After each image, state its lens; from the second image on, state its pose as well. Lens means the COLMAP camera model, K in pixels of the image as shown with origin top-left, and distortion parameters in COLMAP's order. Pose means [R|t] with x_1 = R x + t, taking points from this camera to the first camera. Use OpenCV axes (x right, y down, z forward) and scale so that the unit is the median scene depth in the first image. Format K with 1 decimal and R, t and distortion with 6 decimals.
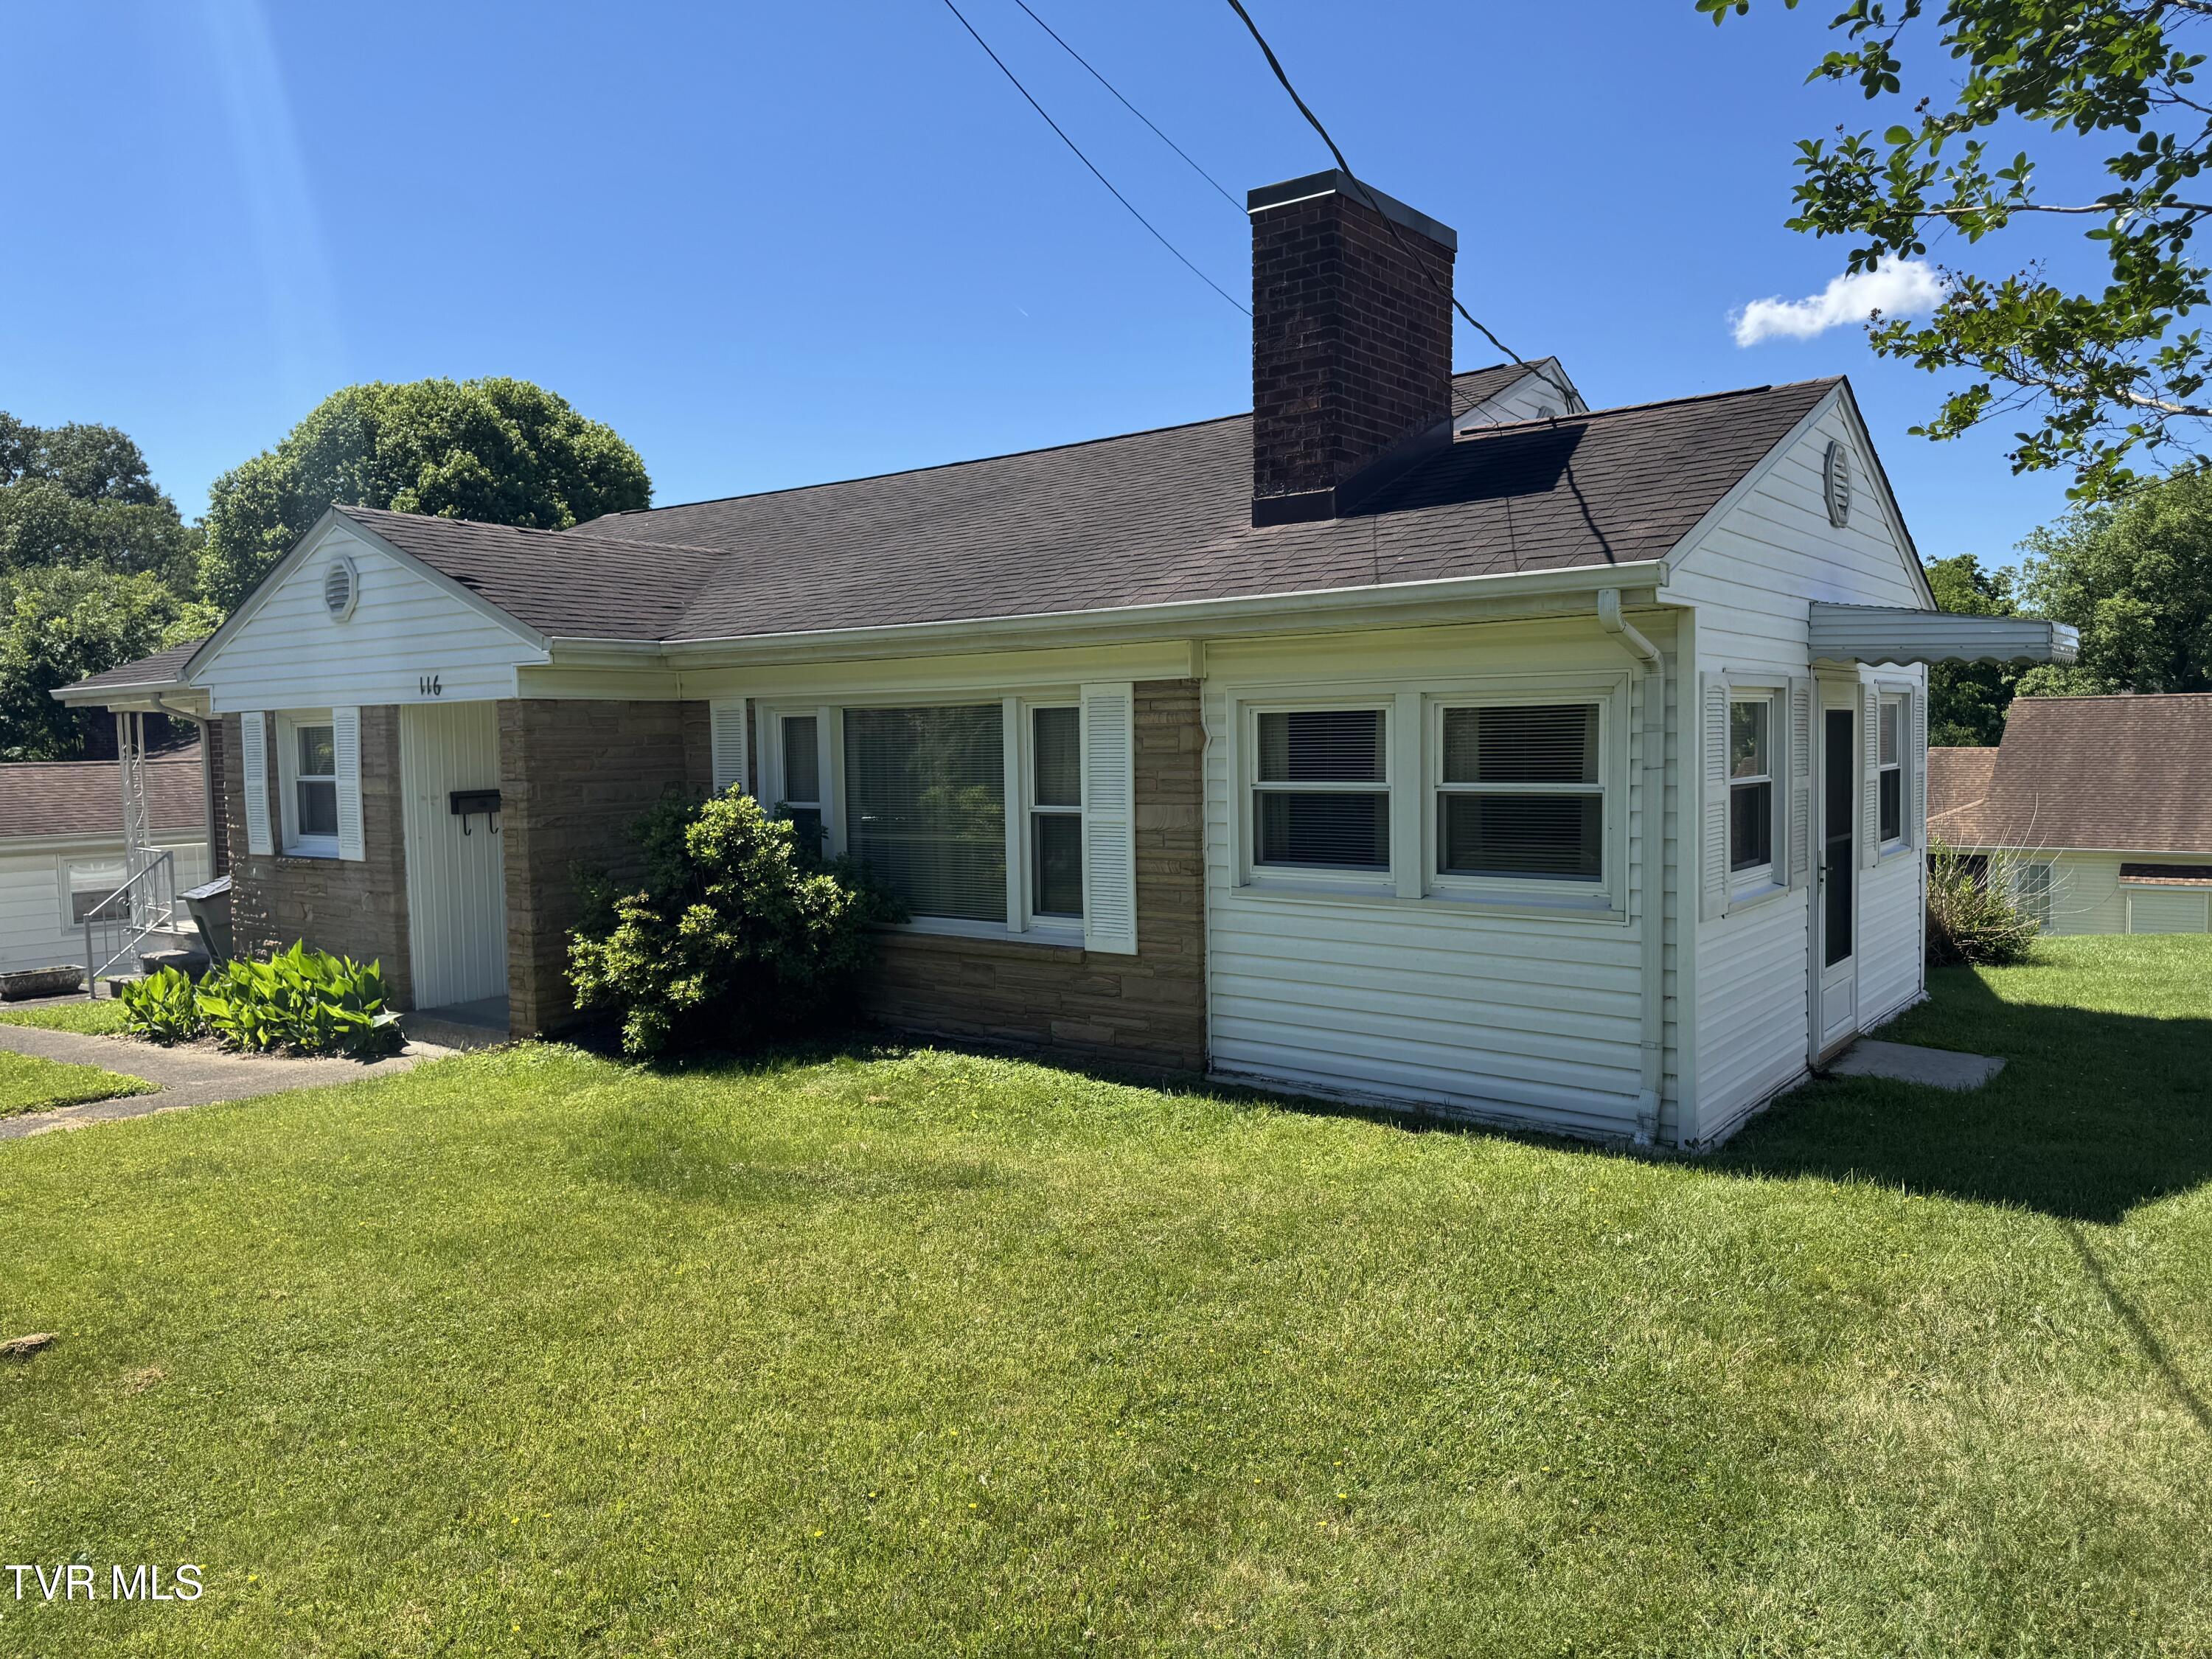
lens RADIAL K [[1512.7, 0, 1106.0], [0, 1512.7, 829.5], [0, 0, 1]] dist [0.052602, -0.000655]
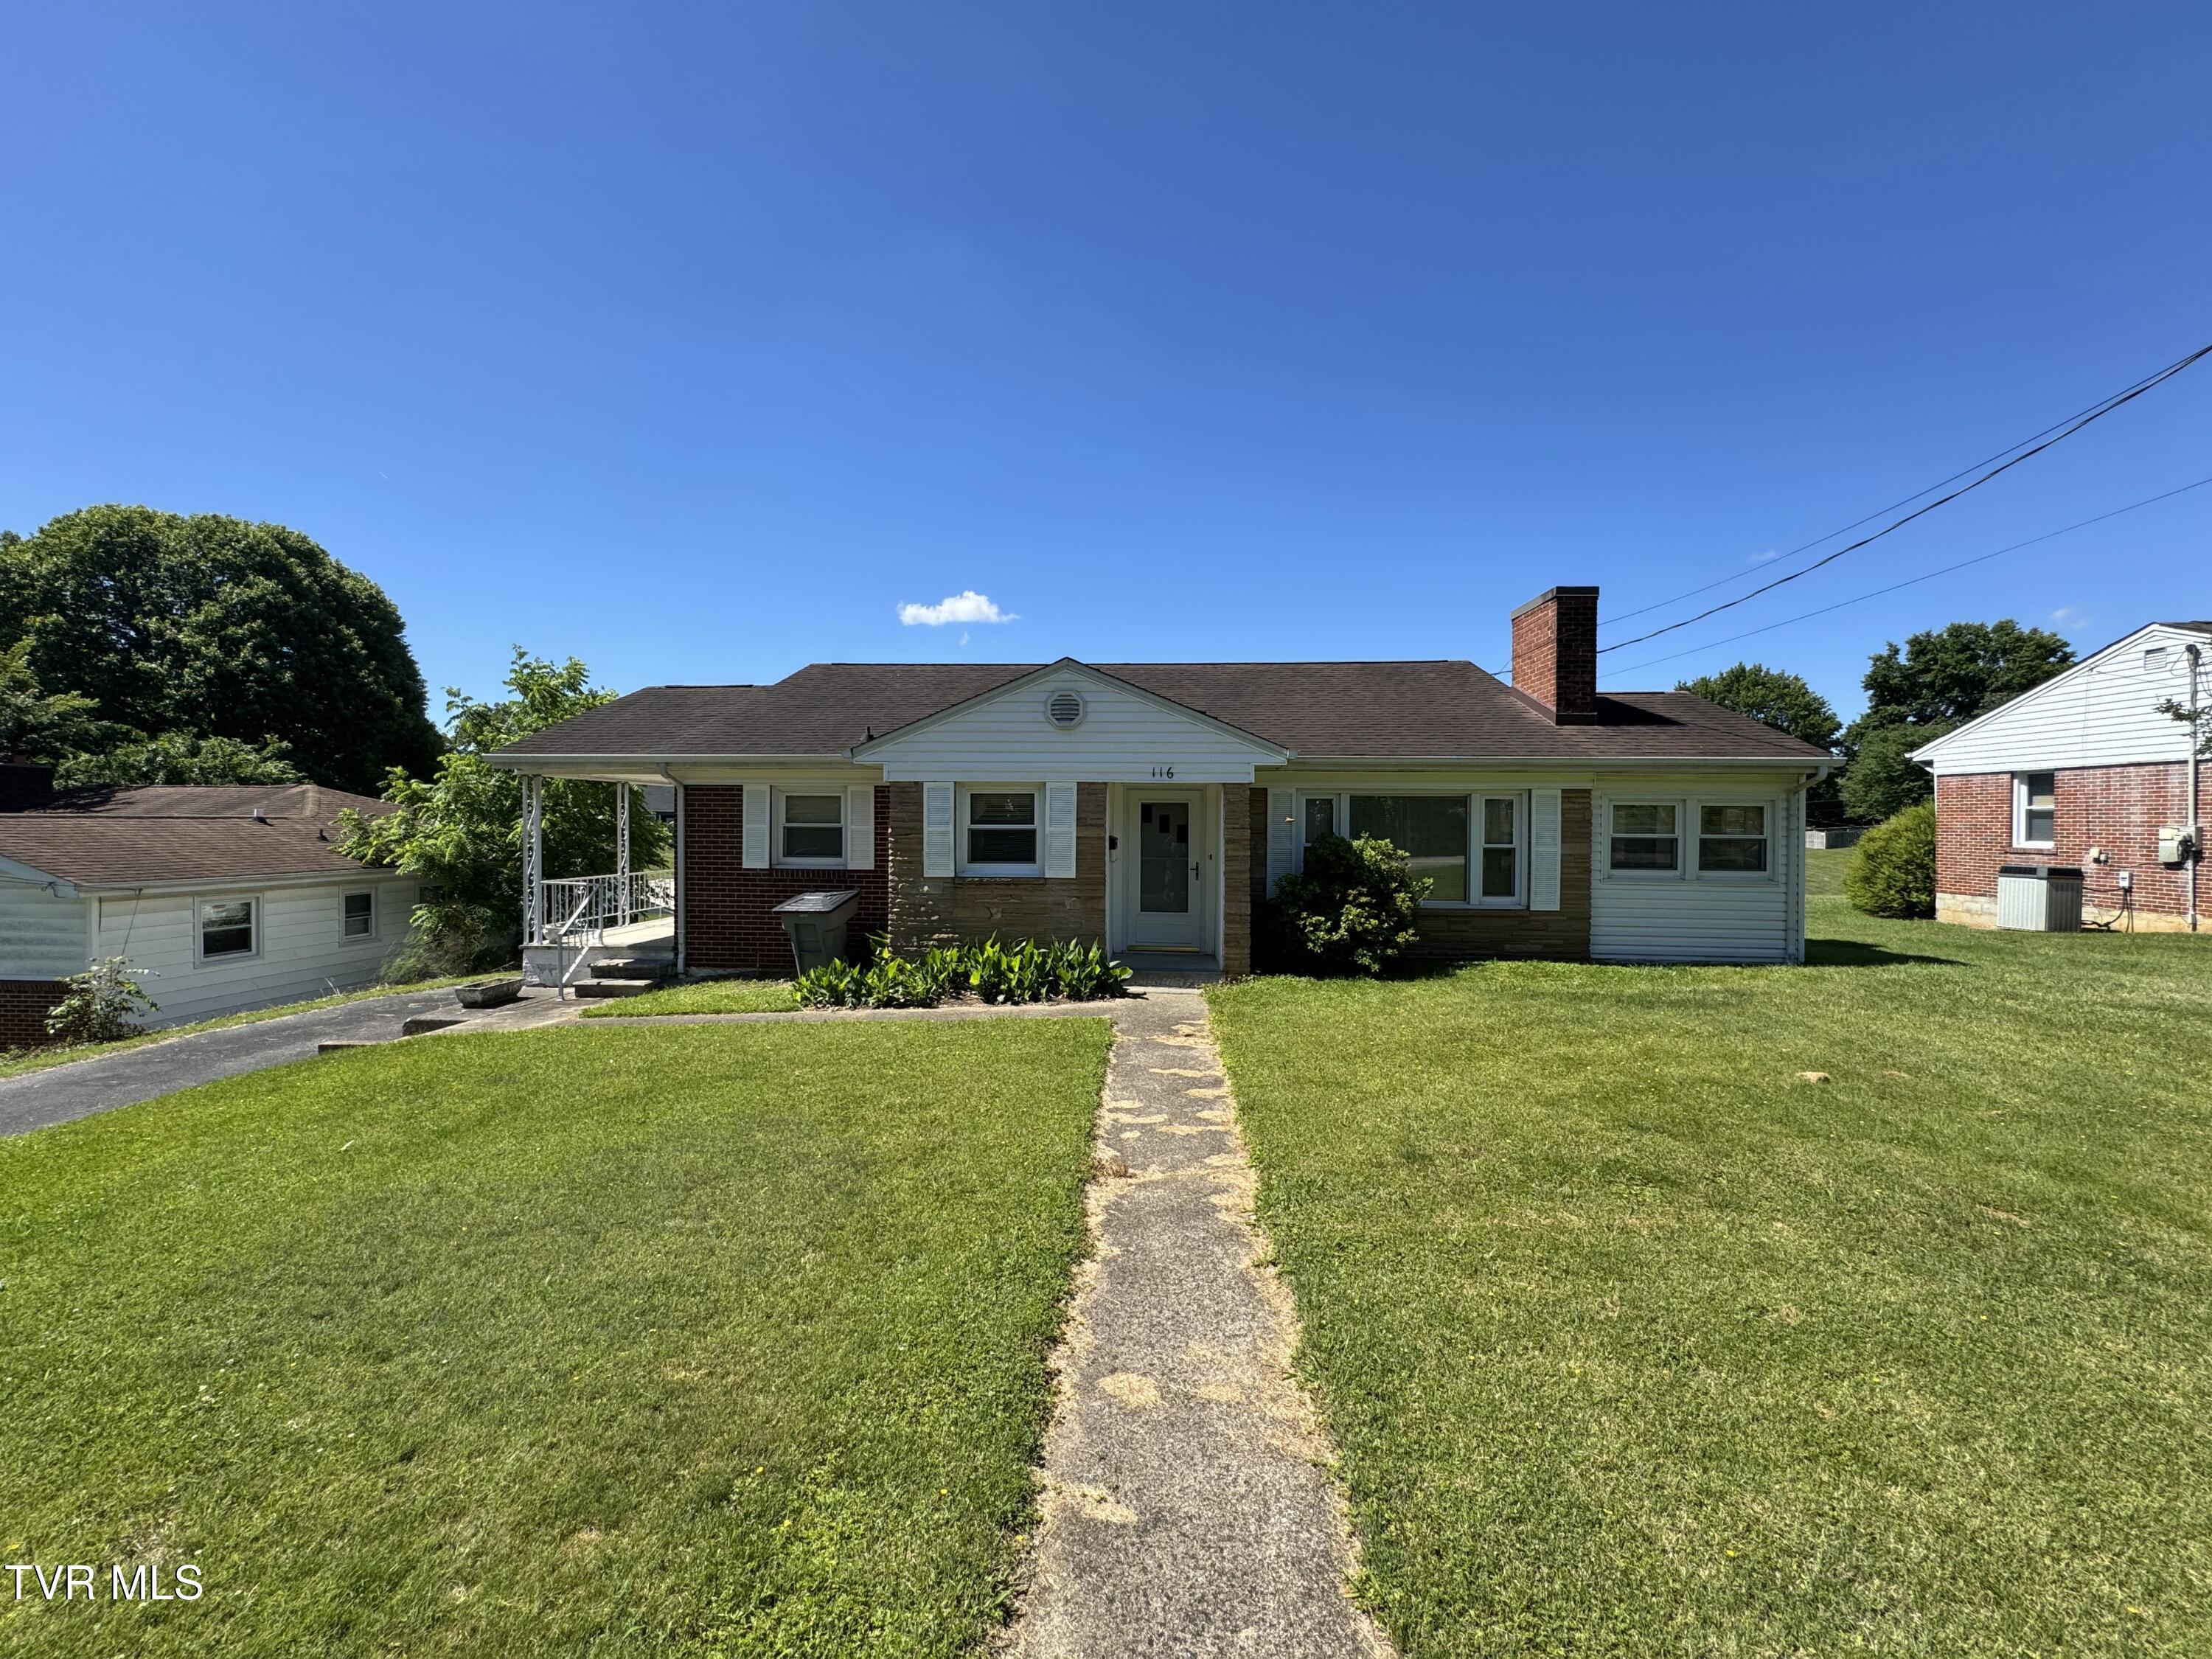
lens RADIAL K [[882.6, 0, 1106.0], [0, 882.6, 829.5], [0, 0, 1]] dist [-0.000071, 0.000039]
pose [[0.835175, 0.024372, 0.549443, -1.173566], [0.012377, 0.997932, -0.063080, 0.034677], [-0.549844, 0.059484, 0.833146, 0.253235]]
